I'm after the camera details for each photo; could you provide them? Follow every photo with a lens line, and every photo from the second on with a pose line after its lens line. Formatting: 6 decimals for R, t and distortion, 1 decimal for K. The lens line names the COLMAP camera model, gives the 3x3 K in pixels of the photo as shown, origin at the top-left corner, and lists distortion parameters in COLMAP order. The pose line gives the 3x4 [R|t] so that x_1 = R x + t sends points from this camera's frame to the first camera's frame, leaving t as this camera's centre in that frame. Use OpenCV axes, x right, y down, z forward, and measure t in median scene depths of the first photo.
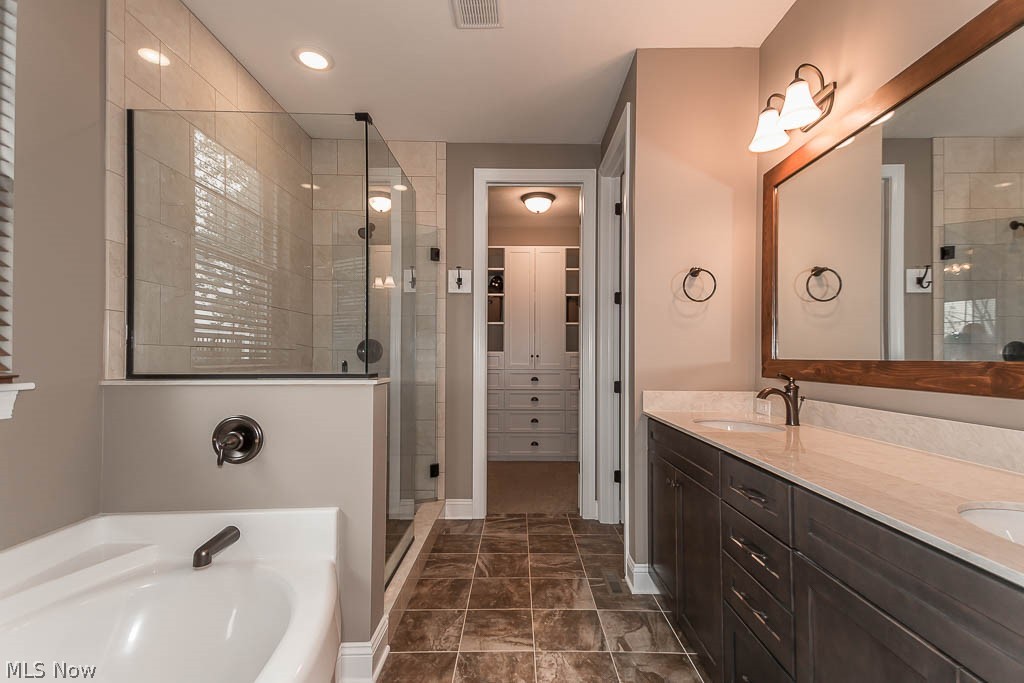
lens RADIAL K [[473.2, 0, 519.9], [0, 473.2, 362.7], [0, 0, 1]] dist [0.075426, -0.028639]
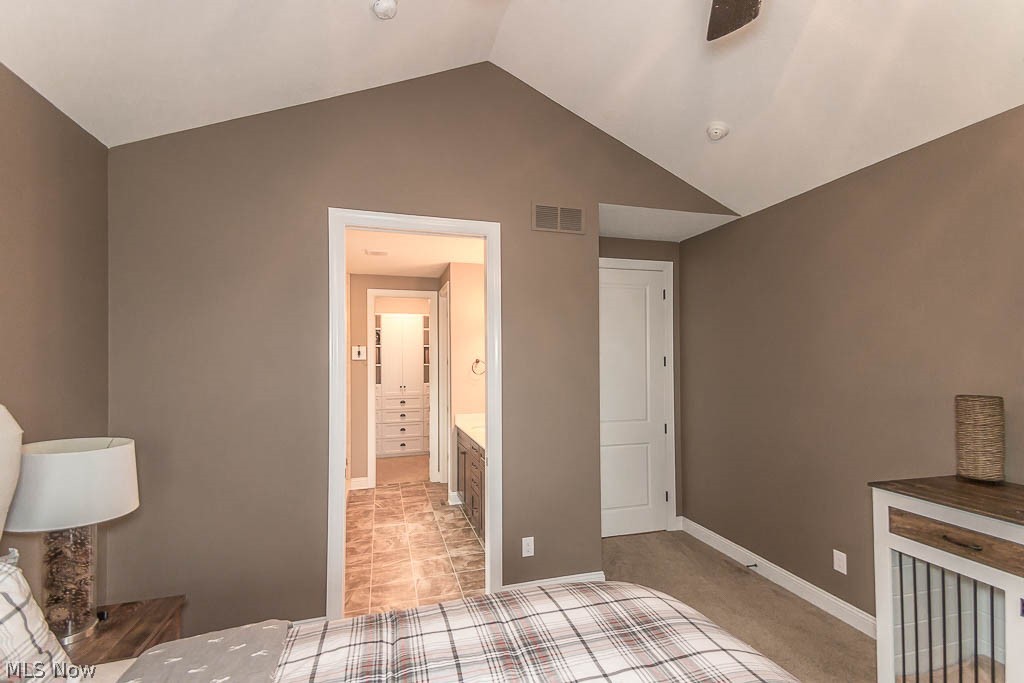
lens RADIAL K [[473.2, 0, 519.9], [0, 473.2, 362.7], [0, 0, 1]] dist [0.075426, -0.028639]
pose [[0.960568, -0.009782, 0.277872, -0.057129], [0.012181, 0.999902, -0.006909, -0.143475], [-0.277777, 0.010022, 0.960593, -1.061307]]
